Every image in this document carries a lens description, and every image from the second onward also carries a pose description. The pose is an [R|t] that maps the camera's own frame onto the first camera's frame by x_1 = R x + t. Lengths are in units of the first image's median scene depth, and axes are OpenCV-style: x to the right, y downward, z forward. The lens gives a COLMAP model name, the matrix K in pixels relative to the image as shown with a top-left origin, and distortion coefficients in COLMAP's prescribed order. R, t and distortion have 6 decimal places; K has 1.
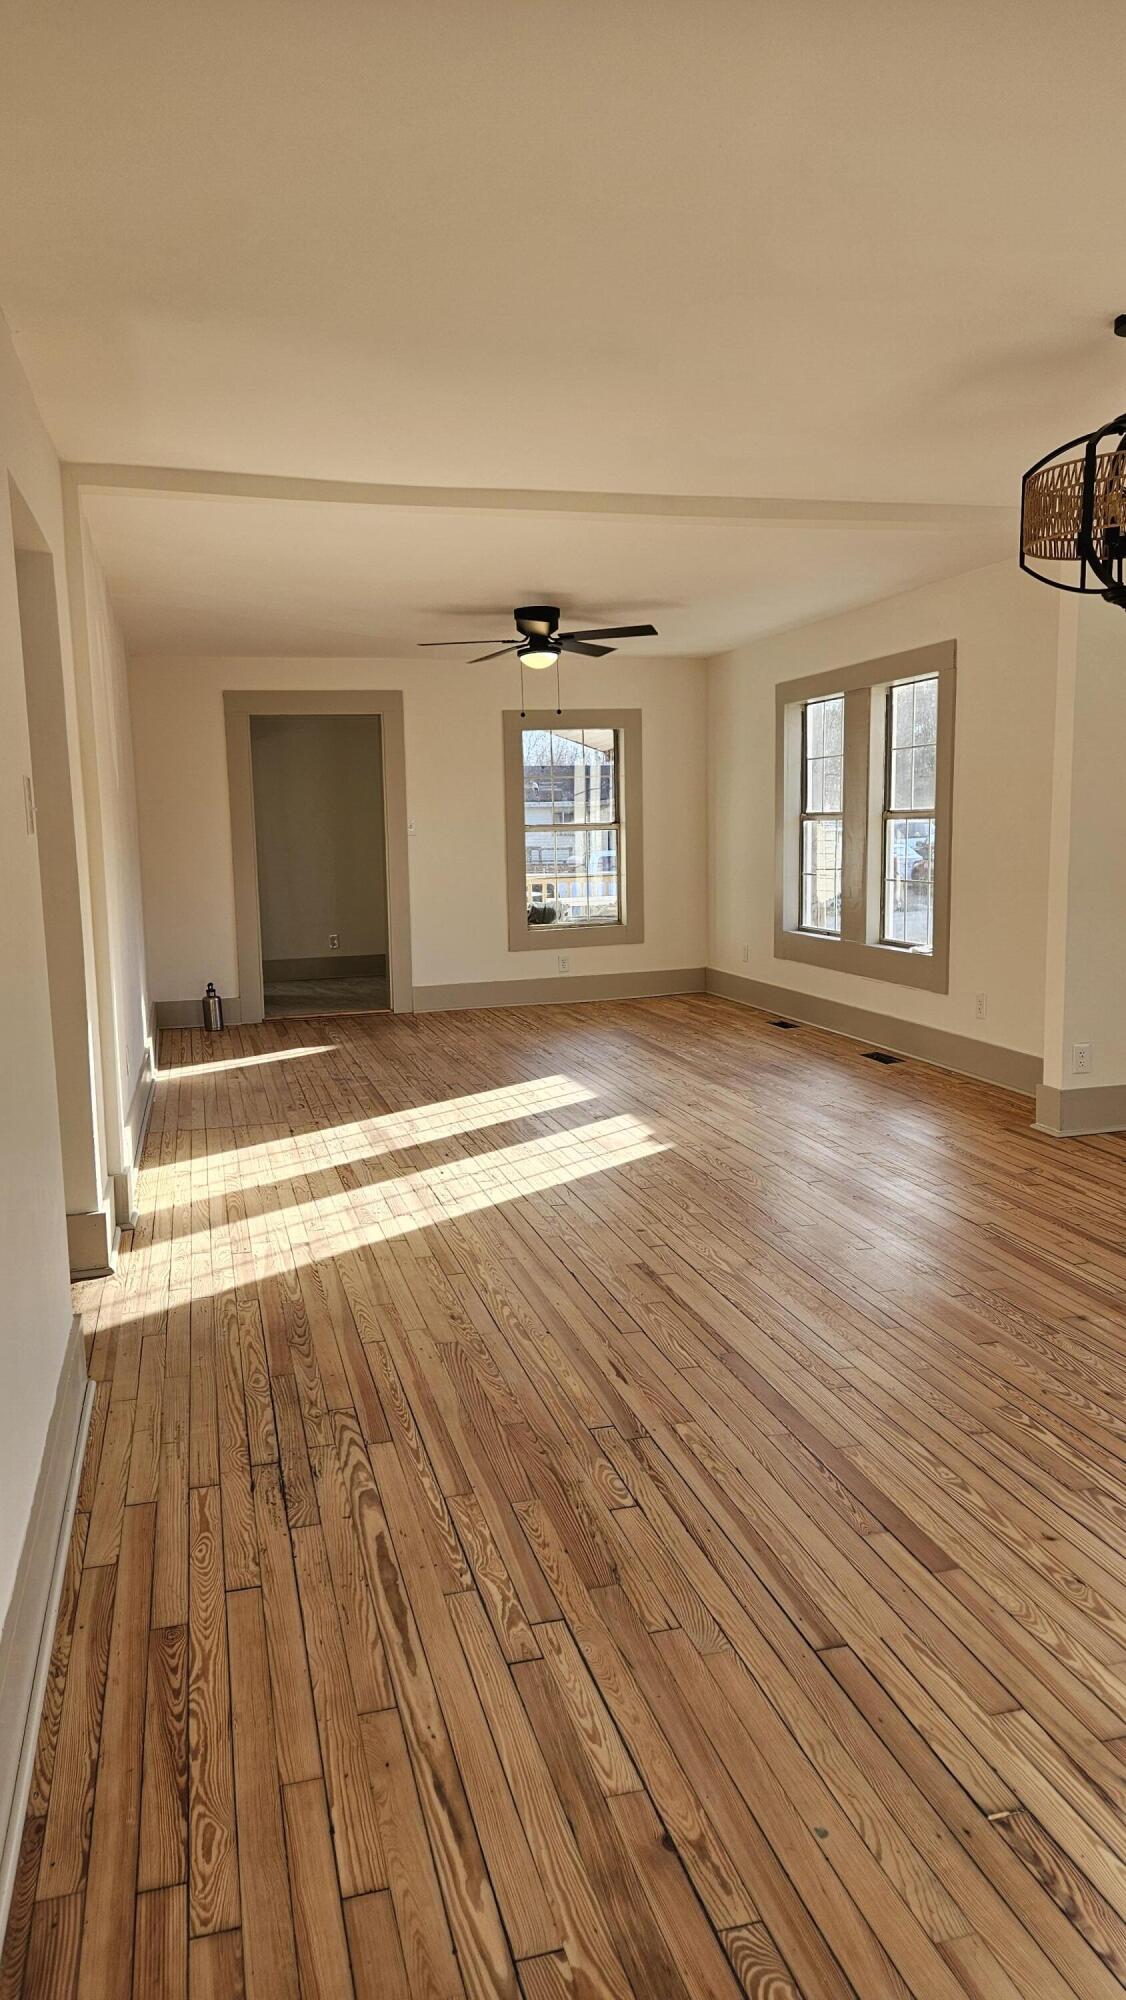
lens RADIAL K [[1305.4, 0, 551.8], [0, 1305.4, 1004.5], [0, 0, 1]] dist [0.046355, -0.002442]
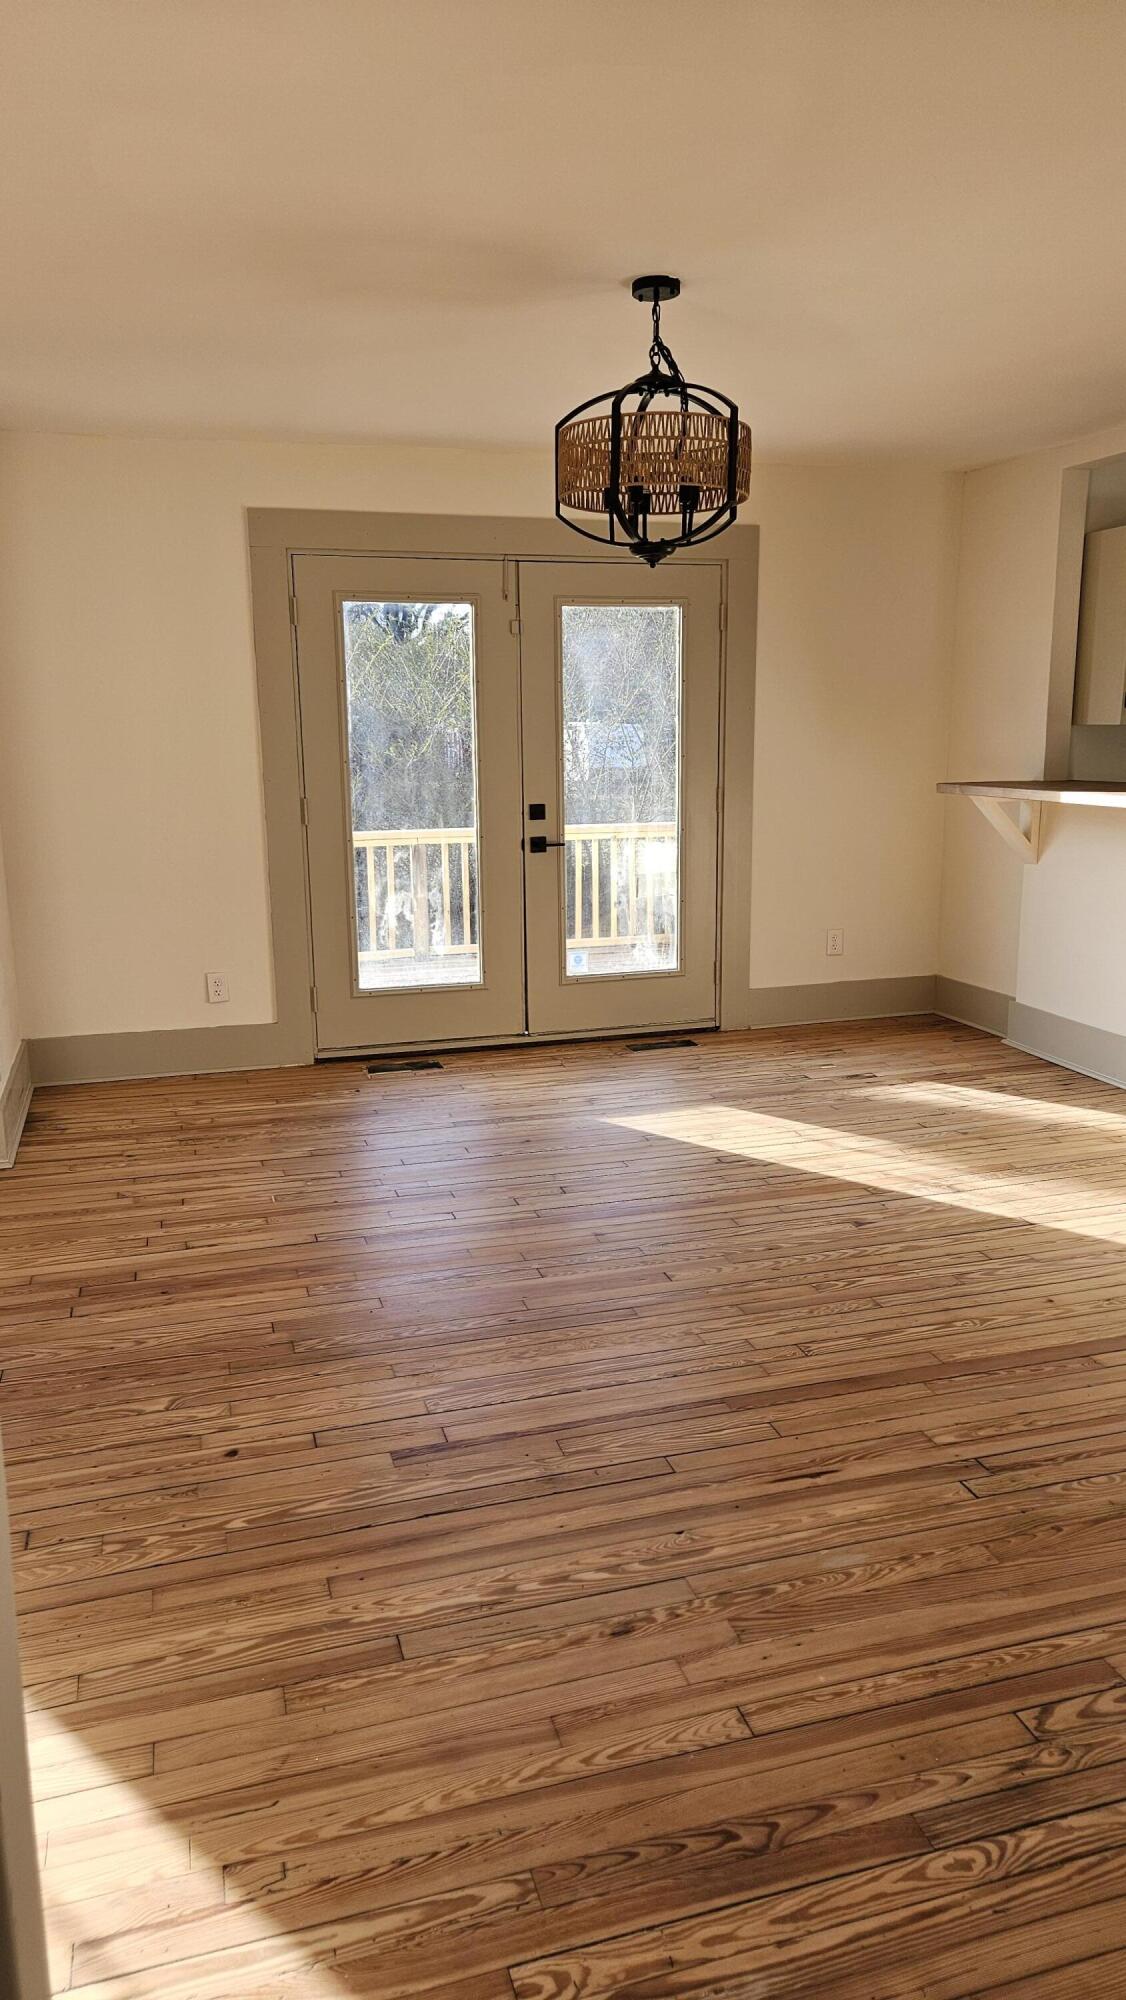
lens RADIAL K [[1305.4, 0, 550.8], [0, 1305.4, 1008.3], [0, 0, 1]] dist [0.046355, -0.002442]
pose [[0.005826, -0.200914, 0.979591, -0.507868], [0.158599, 0.967395, 0.197470, -0.132201], [-0.987326, 0.154212, 0.037501, 0.812924]]
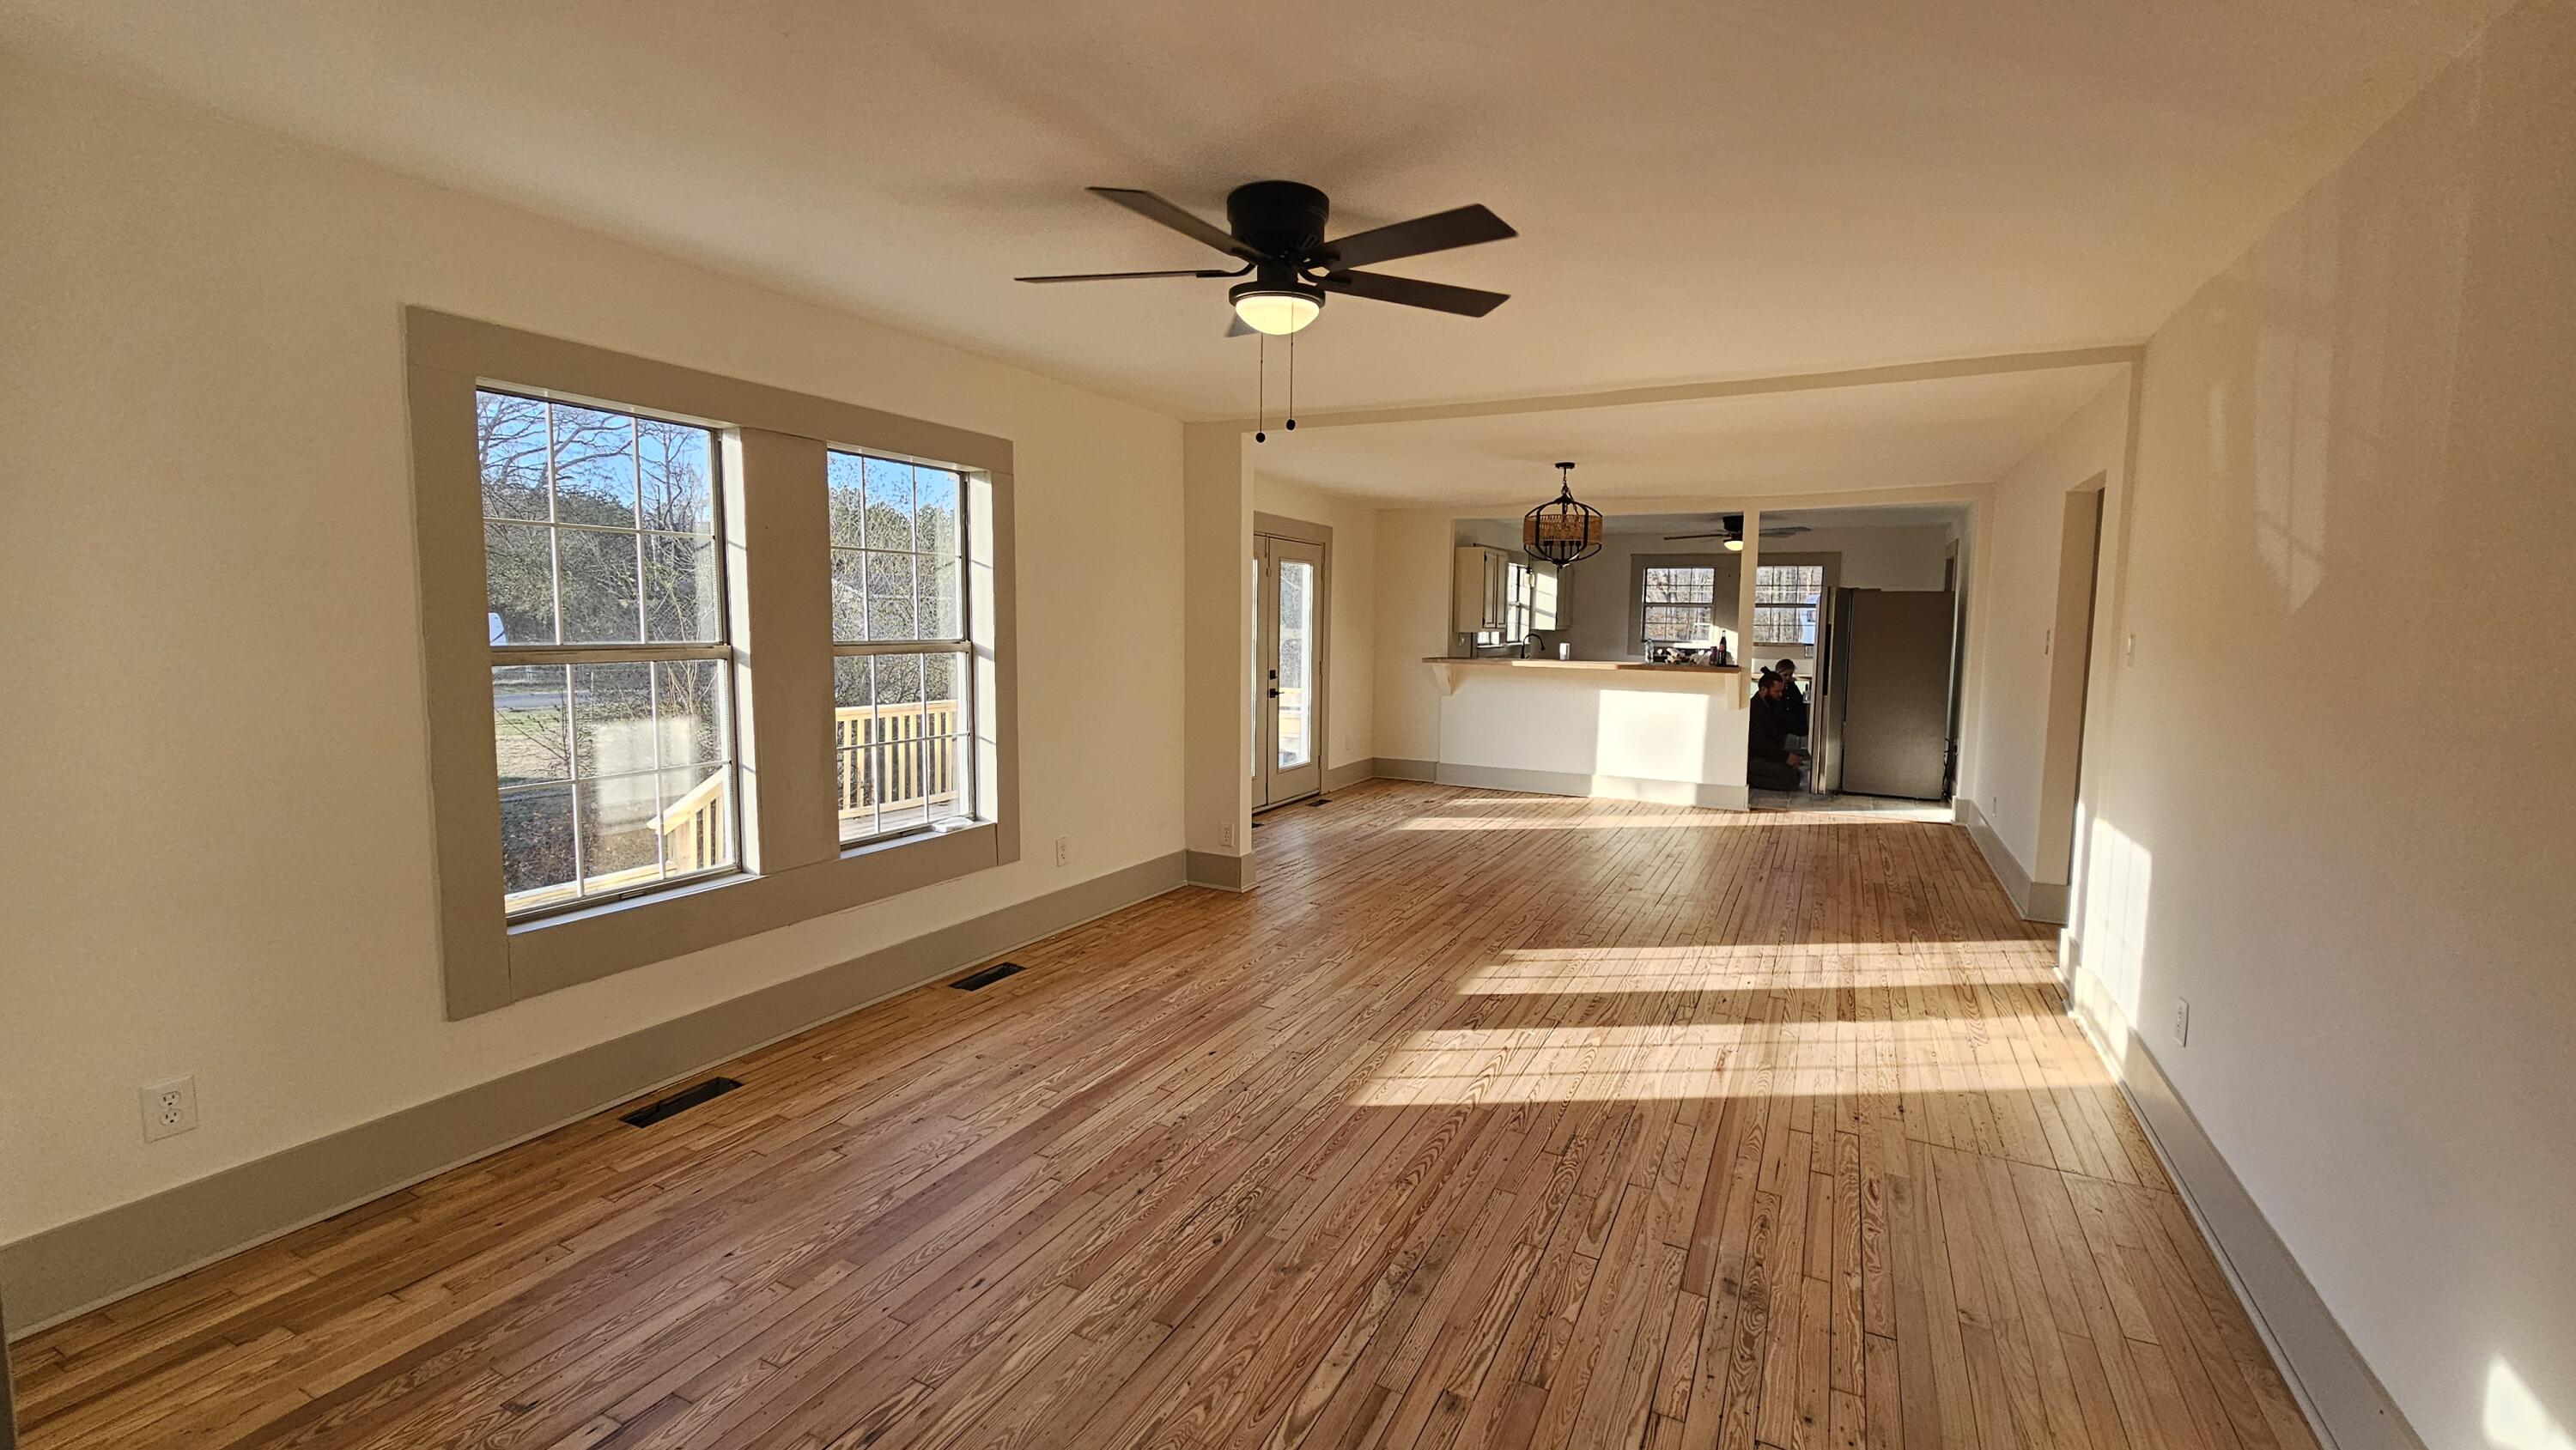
lens RADIAL K [[1012.9, 0, 1277.6], [0, 1012.9, 710.8], [0, 0, 1]] dist [-0.023758, -0.000159]
pose [[-0.713281, -0.047364, 0.699276, -0.447525], [0.109788, 0.977847, 0.178219, -0.331541], [-0.692226, 0.203893, -0.692280, 2.143426]]
